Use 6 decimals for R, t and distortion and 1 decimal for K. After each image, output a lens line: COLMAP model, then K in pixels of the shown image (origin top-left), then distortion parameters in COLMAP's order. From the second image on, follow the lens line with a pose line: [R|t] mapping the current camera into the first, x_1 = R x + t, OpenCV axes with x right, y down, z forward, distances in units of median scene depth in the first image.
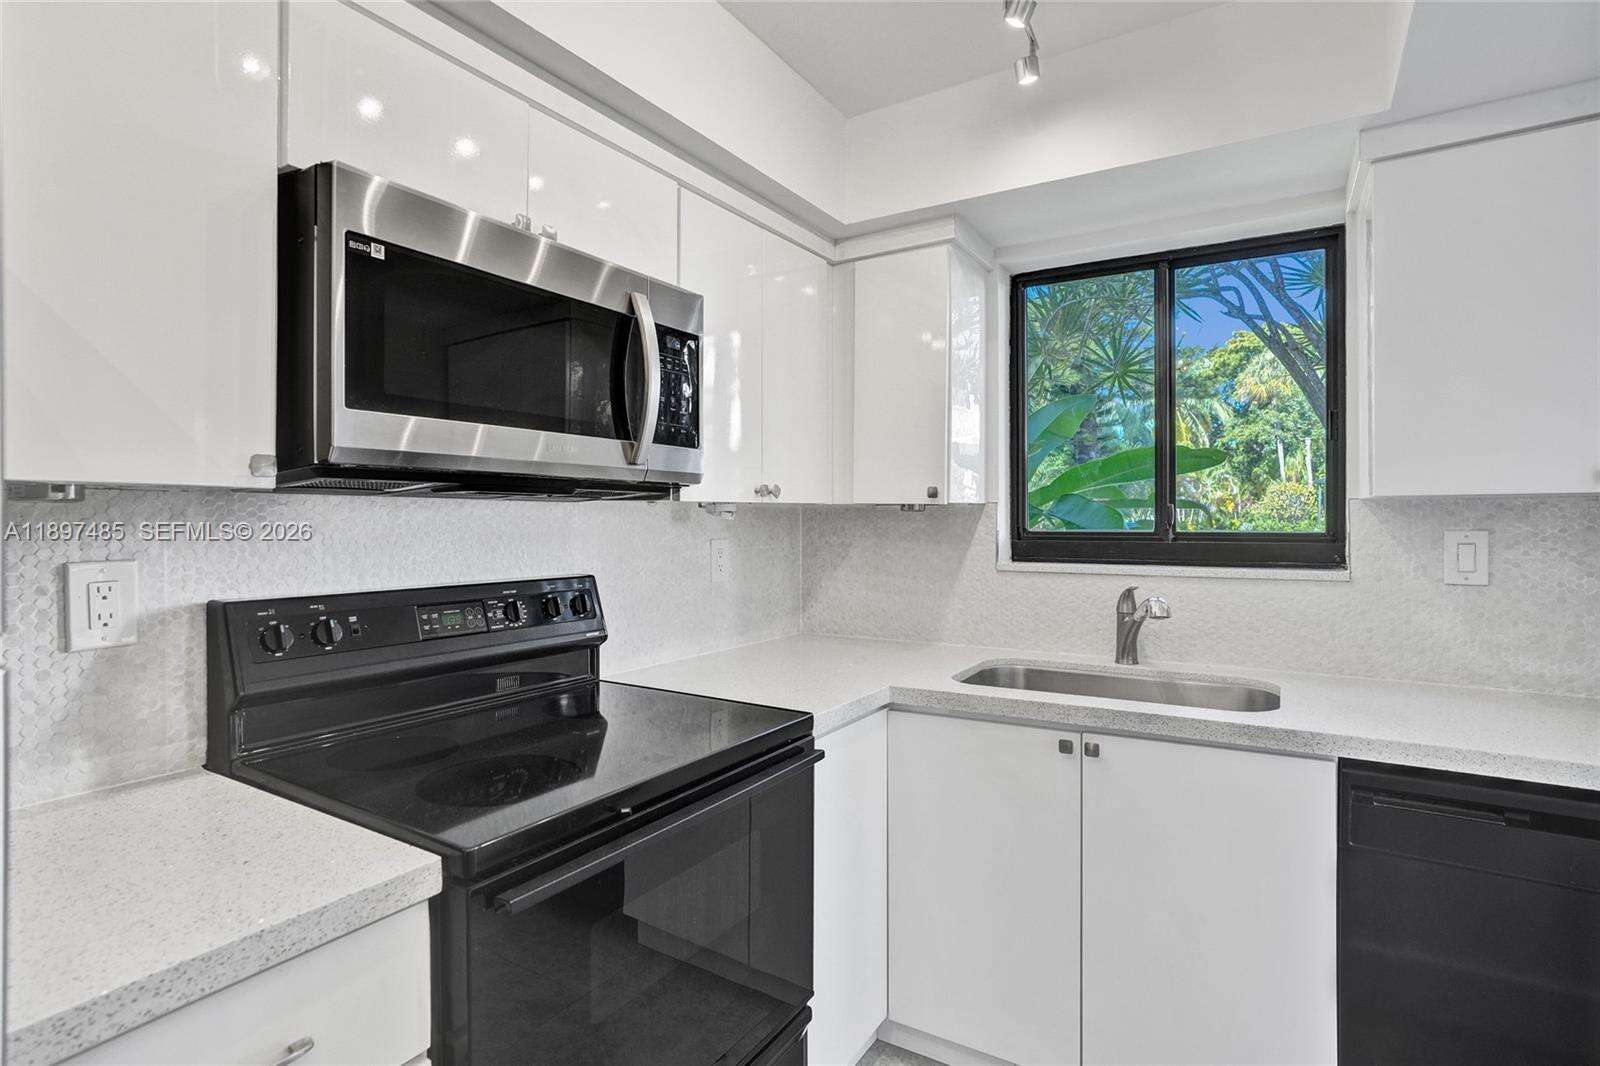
lens RADIAL K [[791.8, 0, 805.5], [0, 791.8, 519.8], [0, 0, 1]] dist [-0.018555, -0.000381]
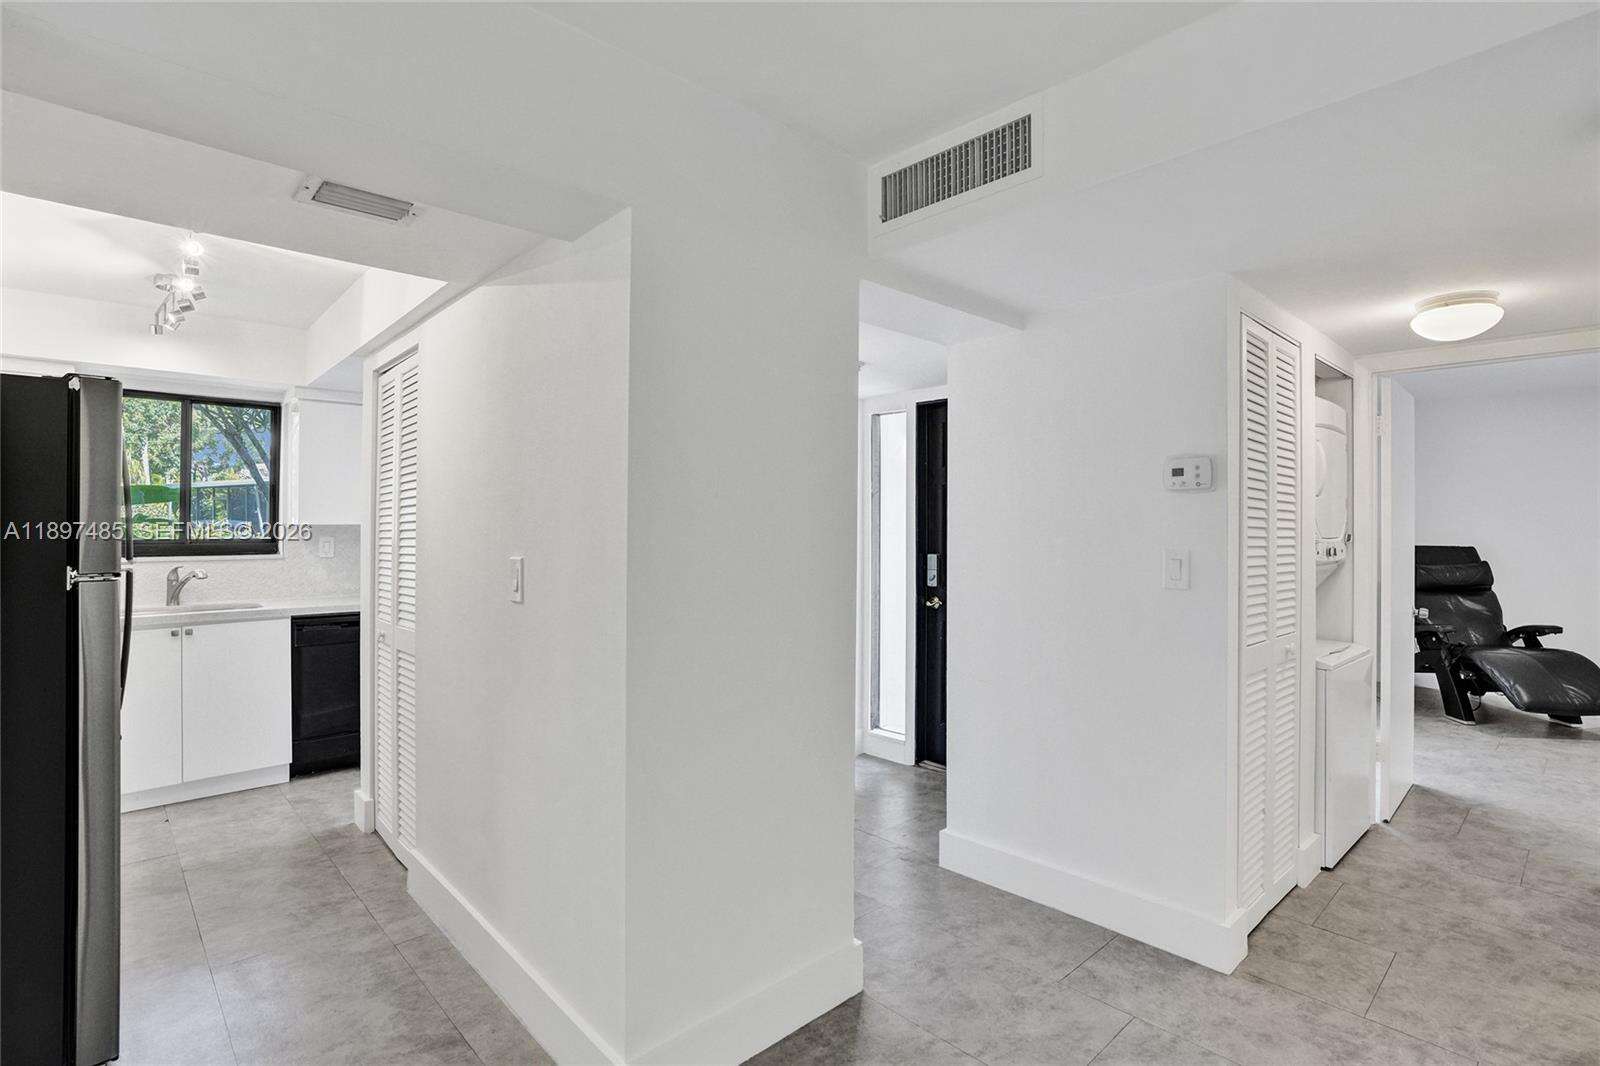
lens RADIAL K [[767.6, 0, 809.3], [0, 767.6, 520.2], [0, 0, 1]] dist [-0.025007, 0.004215]
pose [[0.270168, 0.008993, 0.962771, -0.994254], [-0.006009, 0.999953, -0.007654, -0.027603], [-0.962794, -0.003718, 0.270209, -1.054339]]
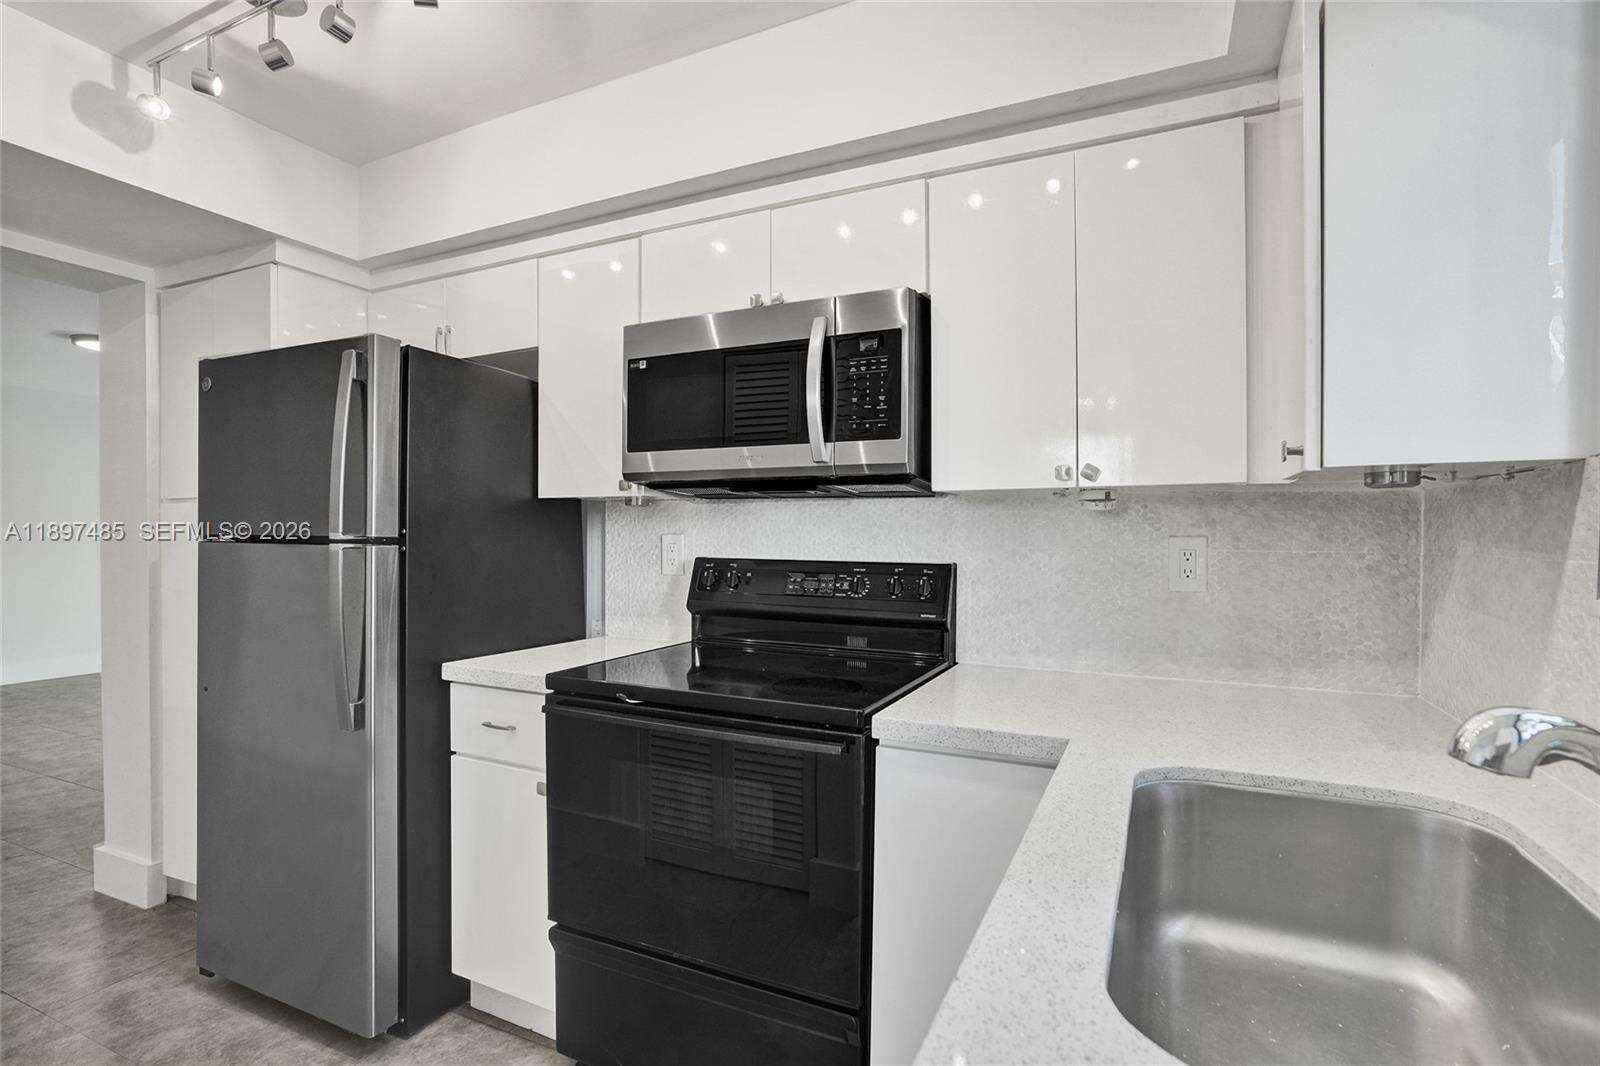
lens RADIAL K [[767.6, 0, 798.6], [0, 767.6, 527.8], [0, 0, 1]] dist [-0.025007, 0.004215]
pose [[0.108634, 0.000978, -0.994081, 1.028328], [-0.003373, 0.999994, 0.000615, 0.029408], [0.994076, 0.003287, 0.108636, 0.946530]]
